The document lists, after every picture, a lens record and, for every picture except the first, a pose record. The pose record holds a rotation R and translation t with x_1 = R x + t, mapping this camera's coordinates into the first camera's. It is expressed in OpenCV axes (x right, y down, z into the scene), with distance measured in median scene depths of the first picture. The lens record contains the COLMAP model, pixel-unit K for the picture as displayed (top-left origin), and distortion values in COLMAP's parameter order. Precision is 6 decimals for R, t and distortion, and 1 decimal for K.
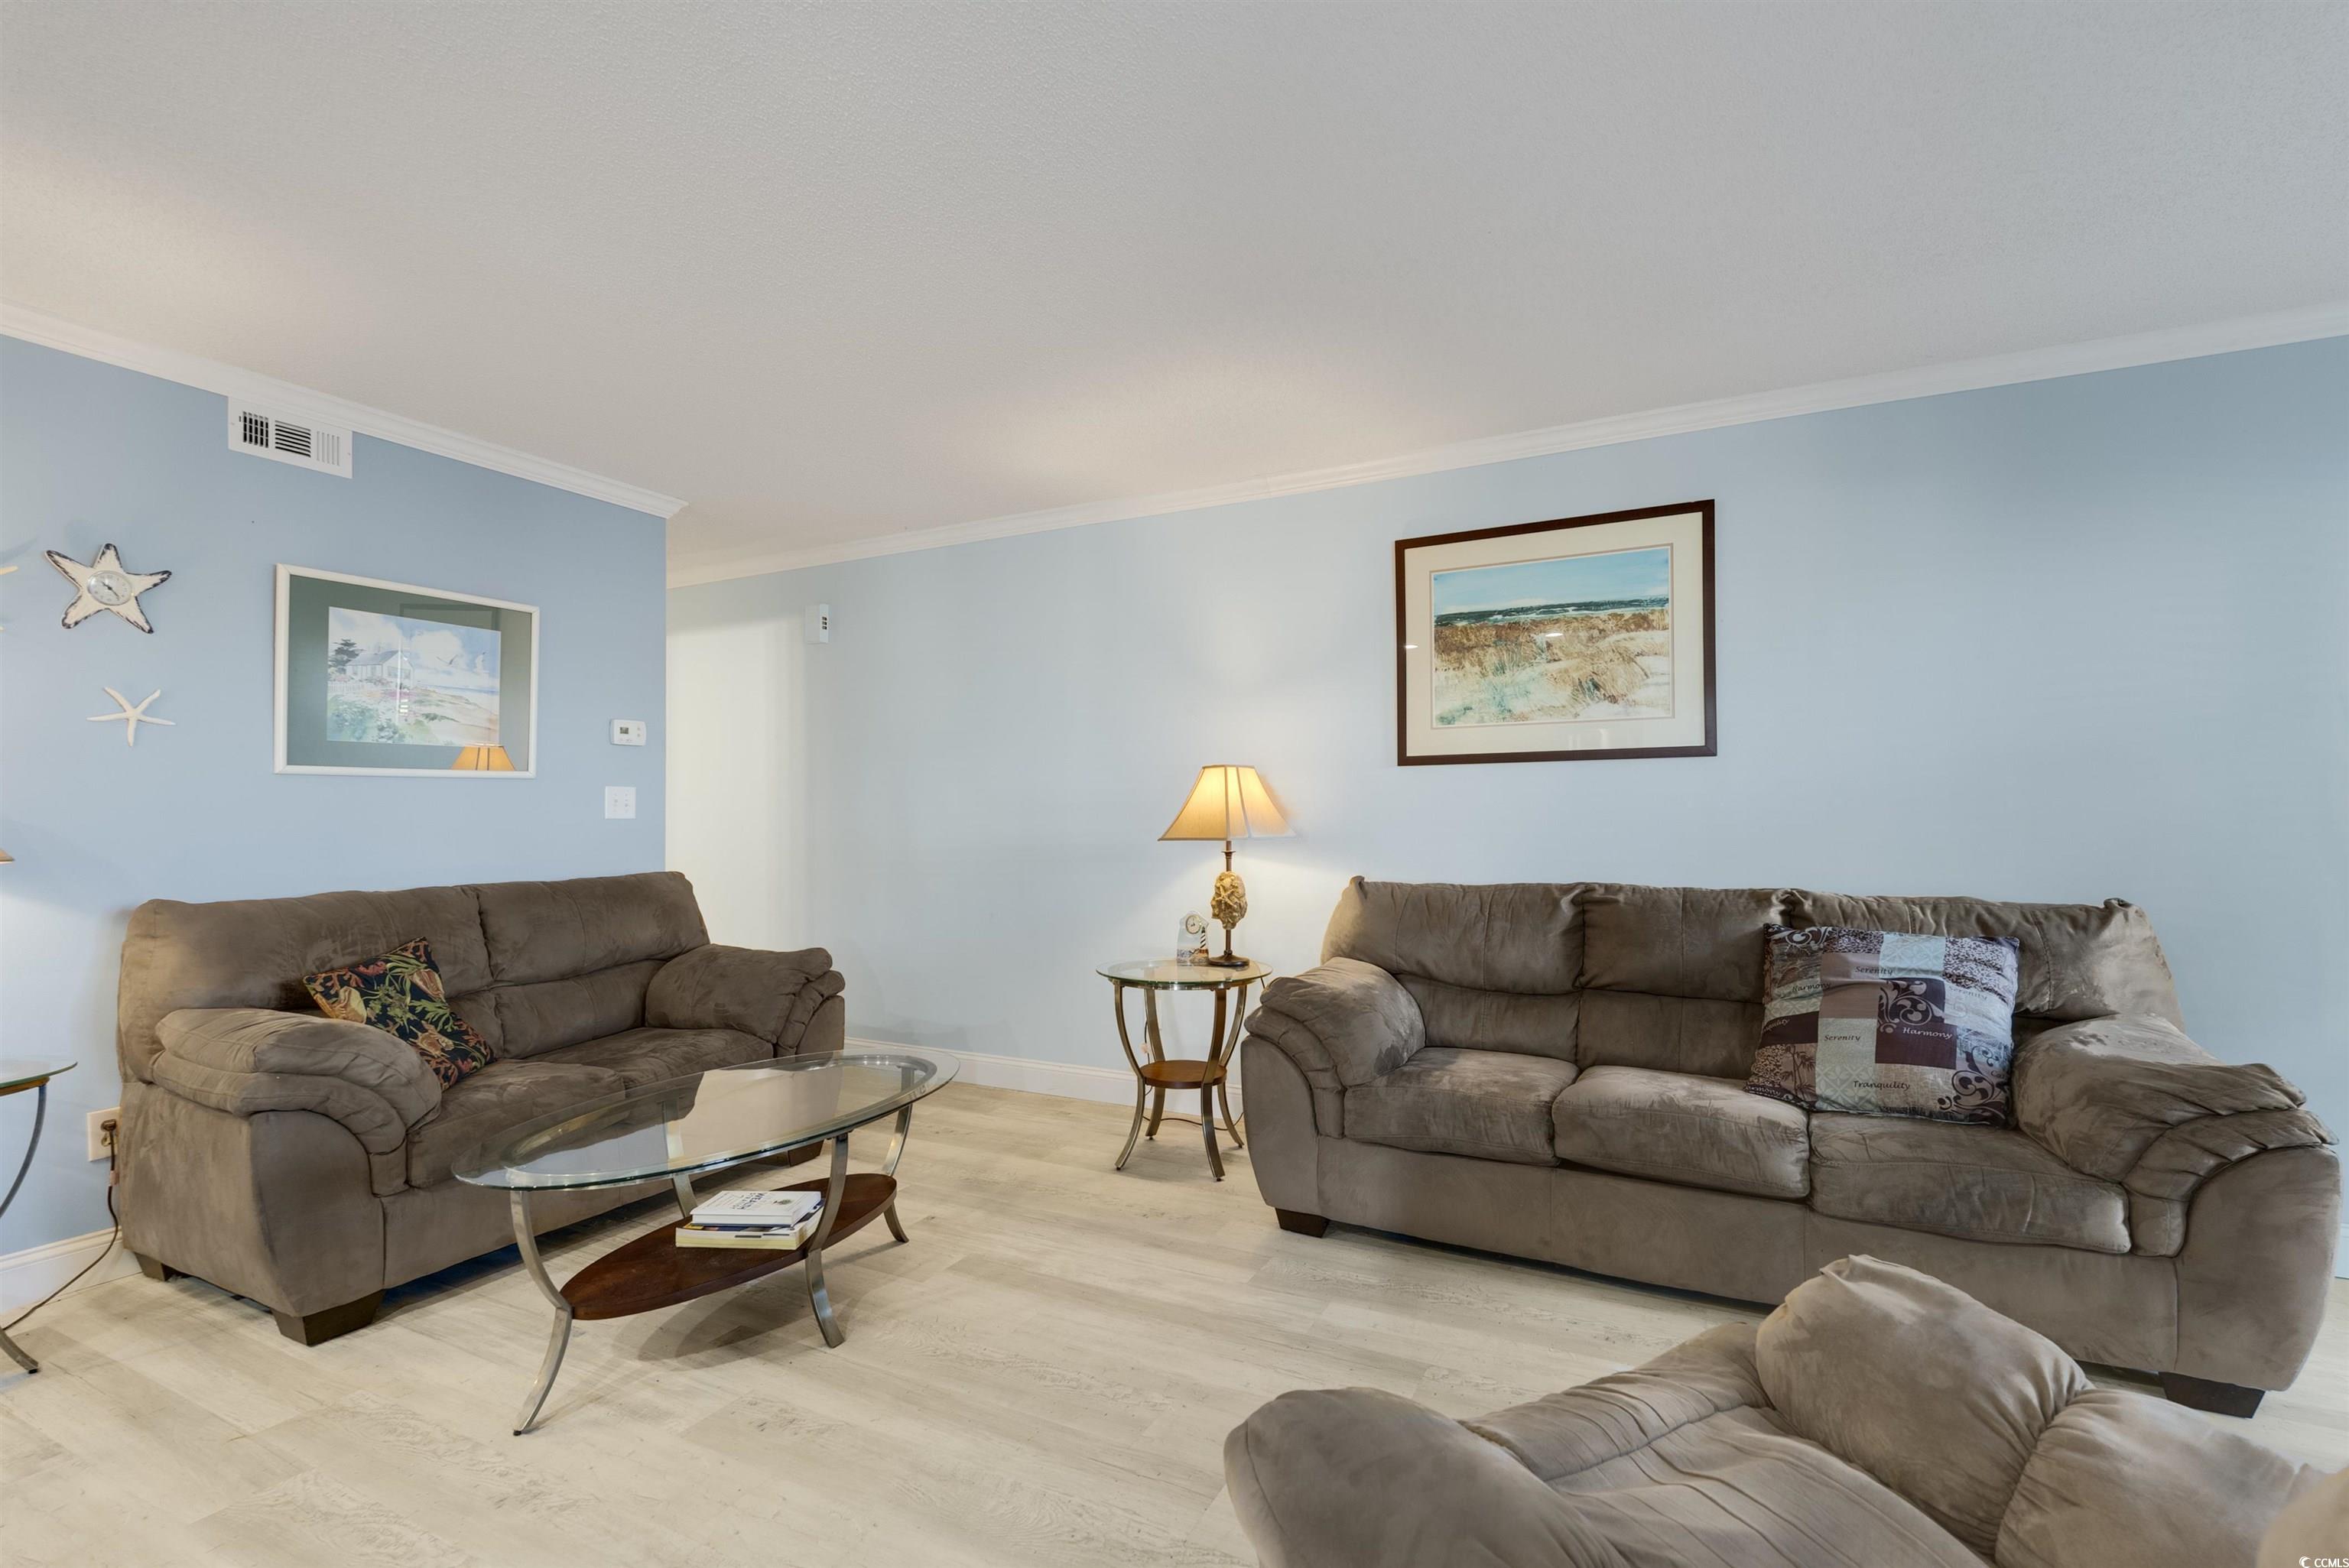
lens RADIAL K [[1058.6, 0, 1180.9], [0, 1058.6, 801.0], [0, 0, 1]] dist [-0.000500, -0.000069]
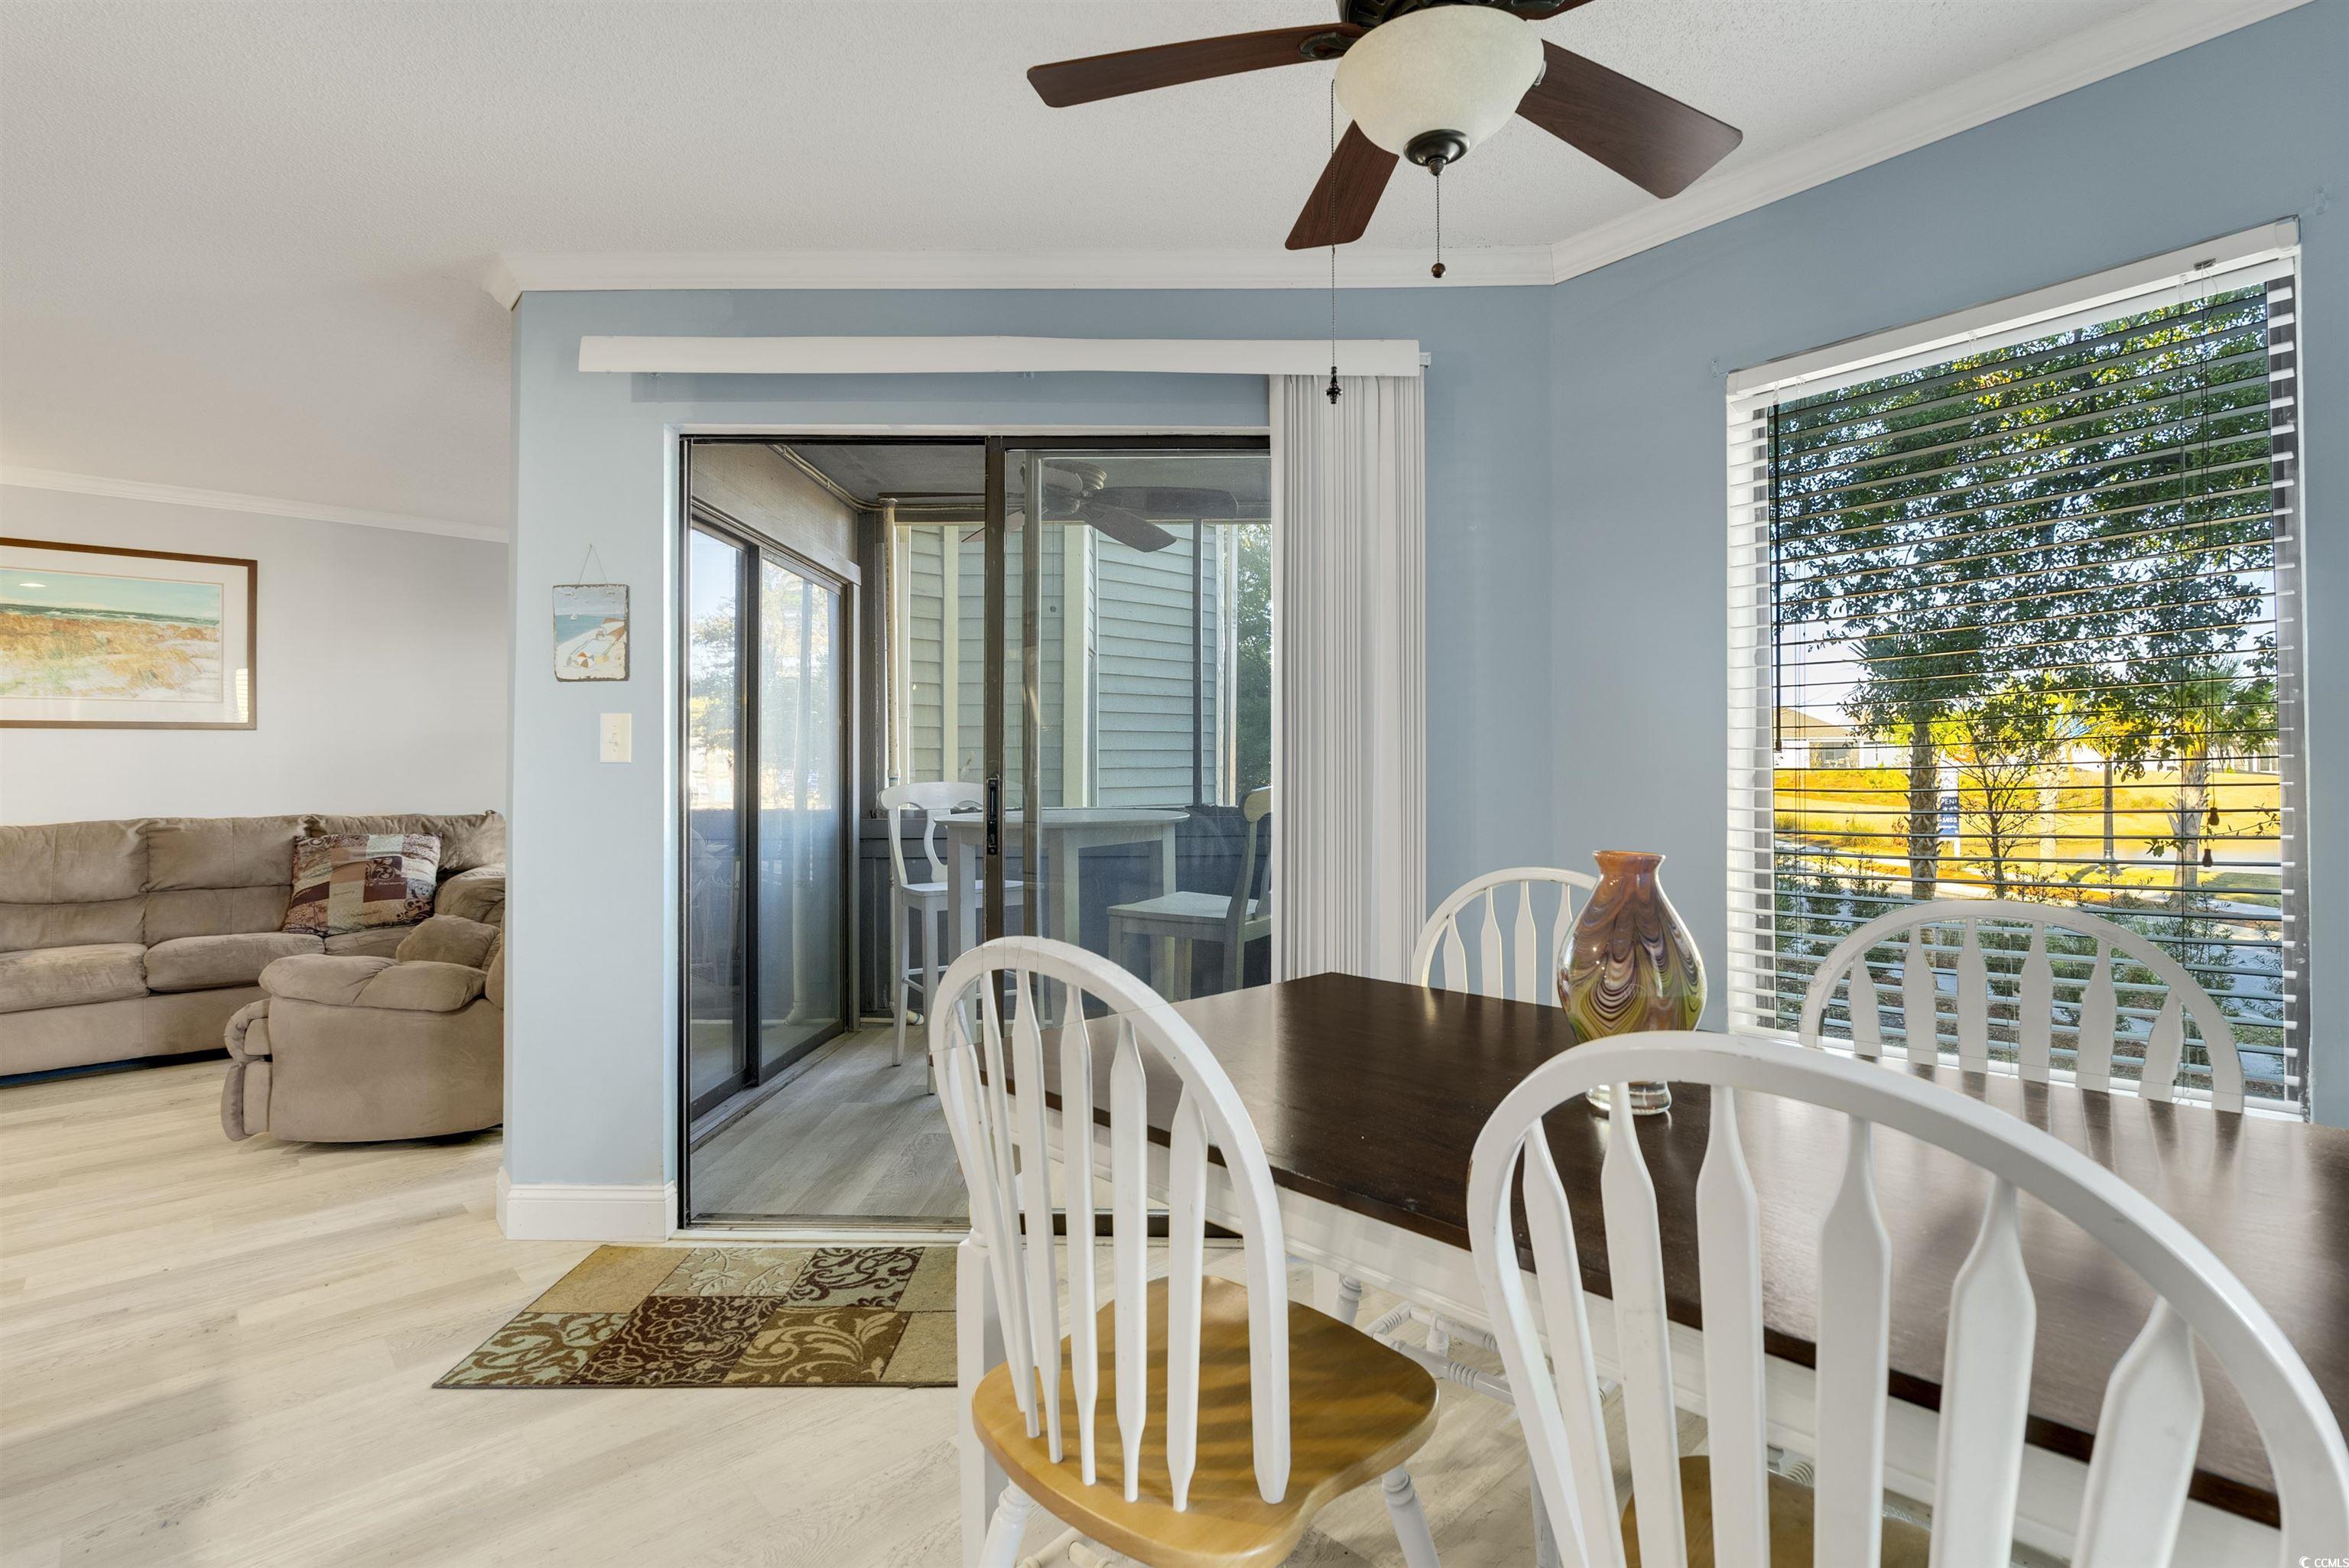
lens RADIAL K [[1080.6, 0, 1177.3], [0, 1080.6, 752.2], [0, 0, 1]] dist [0.000519, -0.000605]
pose [[0.341722, 0.010851, 0.939738, -0.513473], [-0.010439, 0.999915, -0.007750, -0.013434], [-0.939743, -0.007162, 0.341807, -0.792474]]
